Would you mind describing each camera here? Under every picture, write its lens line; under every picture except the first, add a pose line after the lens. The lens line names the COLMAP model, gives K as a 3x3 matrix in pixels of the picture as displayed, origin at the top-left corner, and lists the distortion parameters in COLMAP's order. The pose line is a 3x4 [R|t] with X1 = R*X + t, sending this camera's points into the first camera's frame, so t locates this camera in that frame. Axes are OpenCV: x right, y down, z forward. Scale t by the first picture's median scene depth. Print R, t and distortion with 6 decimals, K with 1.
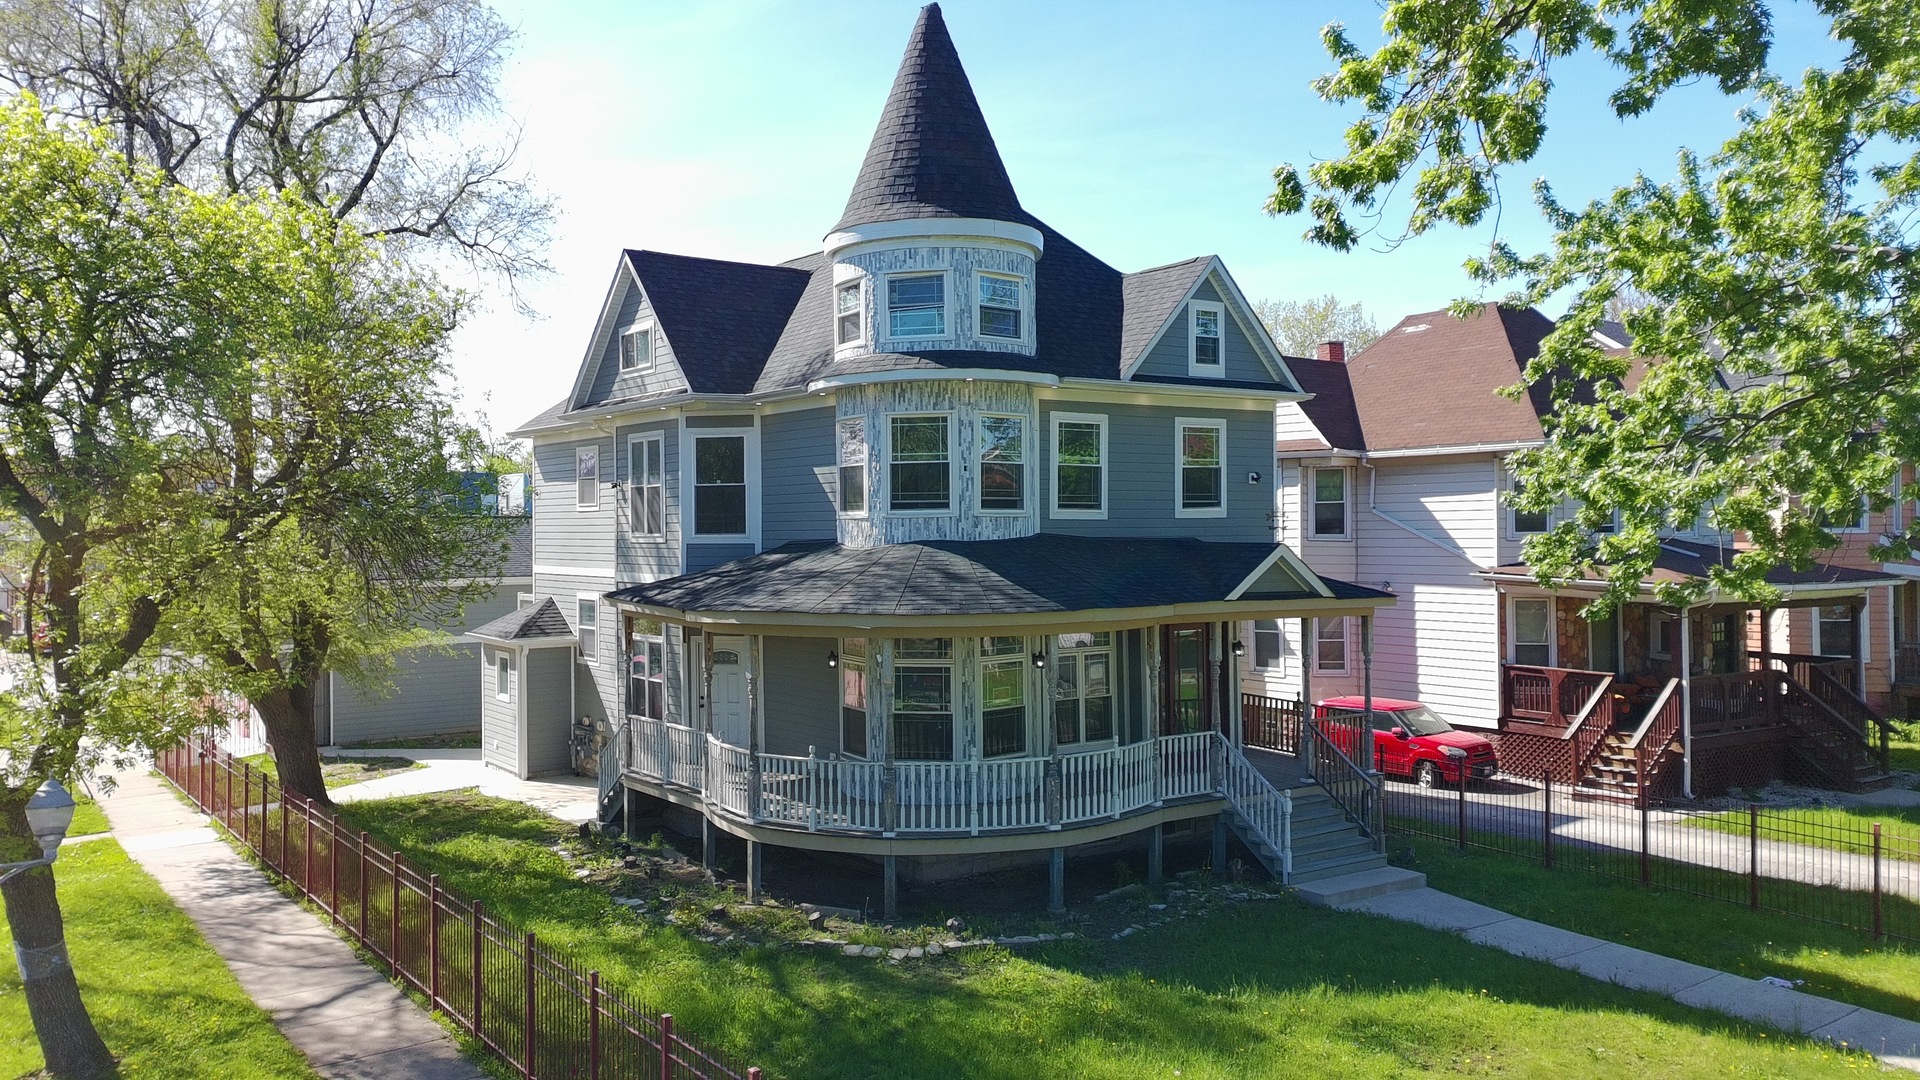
lens RADIAL K [[1479.0, 0, 950.8], [0, 1479.0, 539.2], [0, 0, 1]] dist [0.081915, -0.092334]
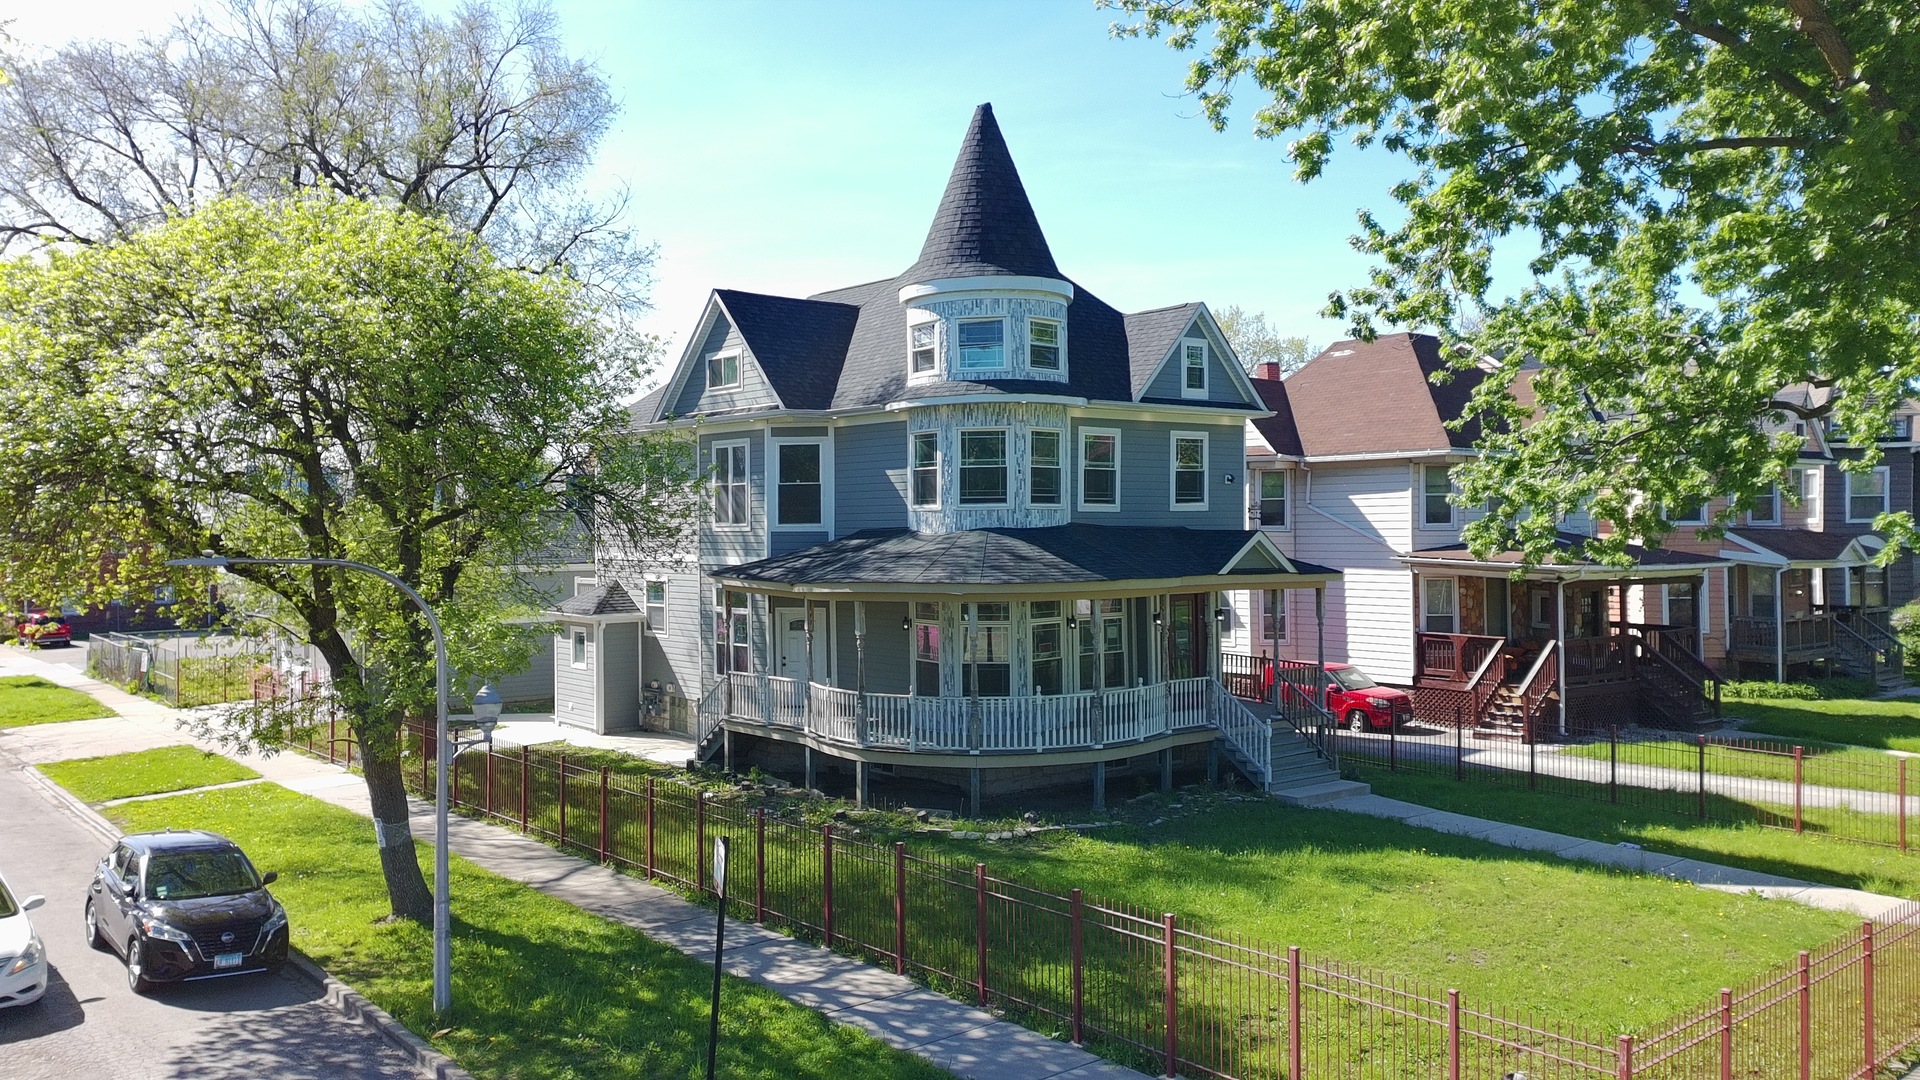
lens RADIAL K [[1482.2, 0, 952.0], [0, 1482.2, 540.3], [0, 0, 1]] dist [0.053645, -0.002385]
pose [[0.997374, -0.000492, 0.072427, -0.129366], [0.000317, 0.999997, 0.002428, 0.007652], [-0.072428, -0.002399, 0.997371, -0.249527]]
